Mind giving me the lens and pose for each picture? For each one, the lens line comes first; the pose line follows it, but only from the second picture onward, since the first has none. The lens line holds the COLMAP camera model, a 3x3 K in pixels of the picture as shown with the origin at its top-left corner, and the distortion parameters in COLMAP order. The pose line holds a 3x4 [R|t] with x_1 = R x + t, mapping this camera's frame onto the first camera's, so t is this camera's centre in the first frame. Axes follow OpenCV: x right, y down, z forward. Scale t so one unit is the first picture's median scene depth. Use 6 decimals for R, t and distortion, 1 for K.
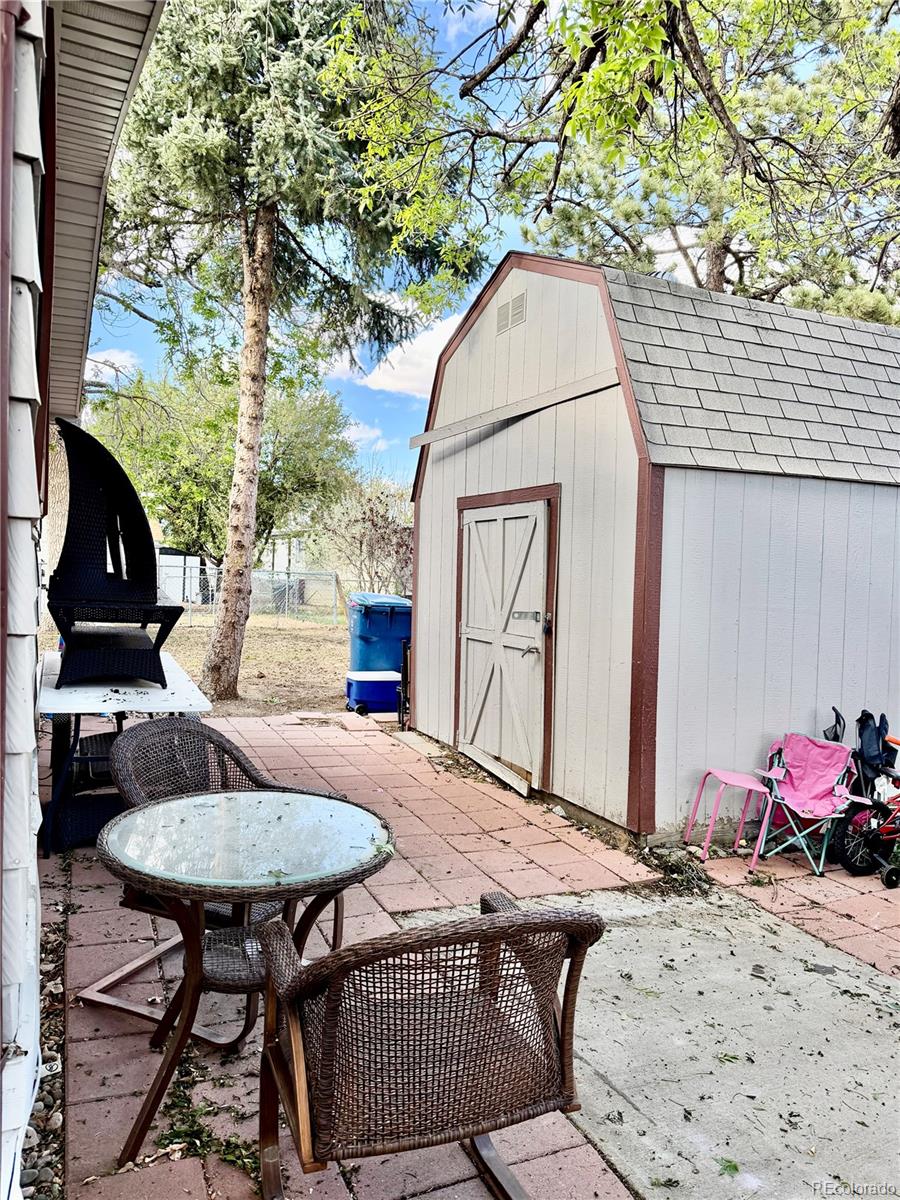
lens RADIAL K [[841.6, 0, 450.0], [0, 841.6, 600.0], [0, 0, 1]] dist [-0.000012, -0.000019]
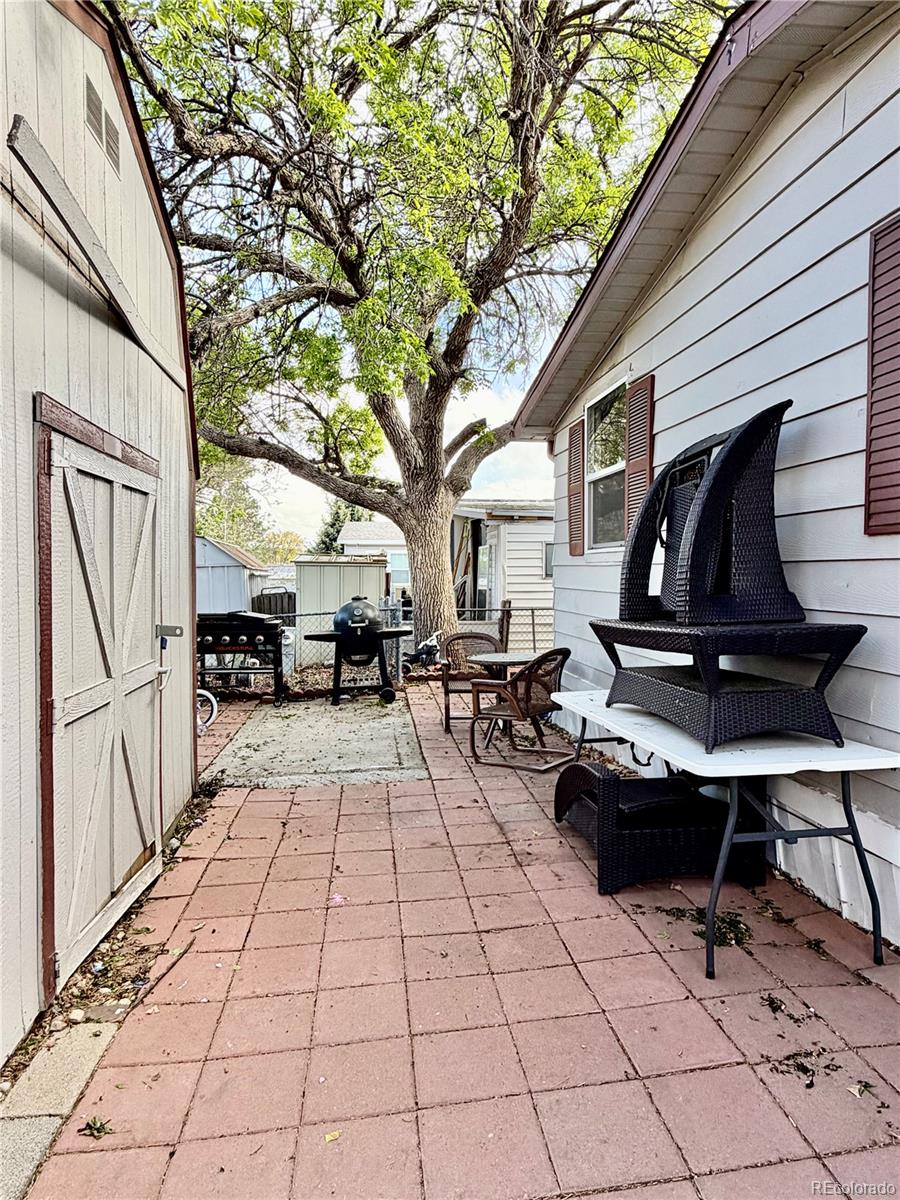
lens RADIAL K [[704.7, 0, 450.0], [0, 704.7, 600.0], [0, 0, 1]] dist [-0.000090, -0.000026]
pose [[-0.957923, -0.034492, 0.284946, -0.412548], [-0.009184, 0.995928, 0.089680, -0.081921], [-0.286879, 0.083289, -0.954339, 1.926781]]
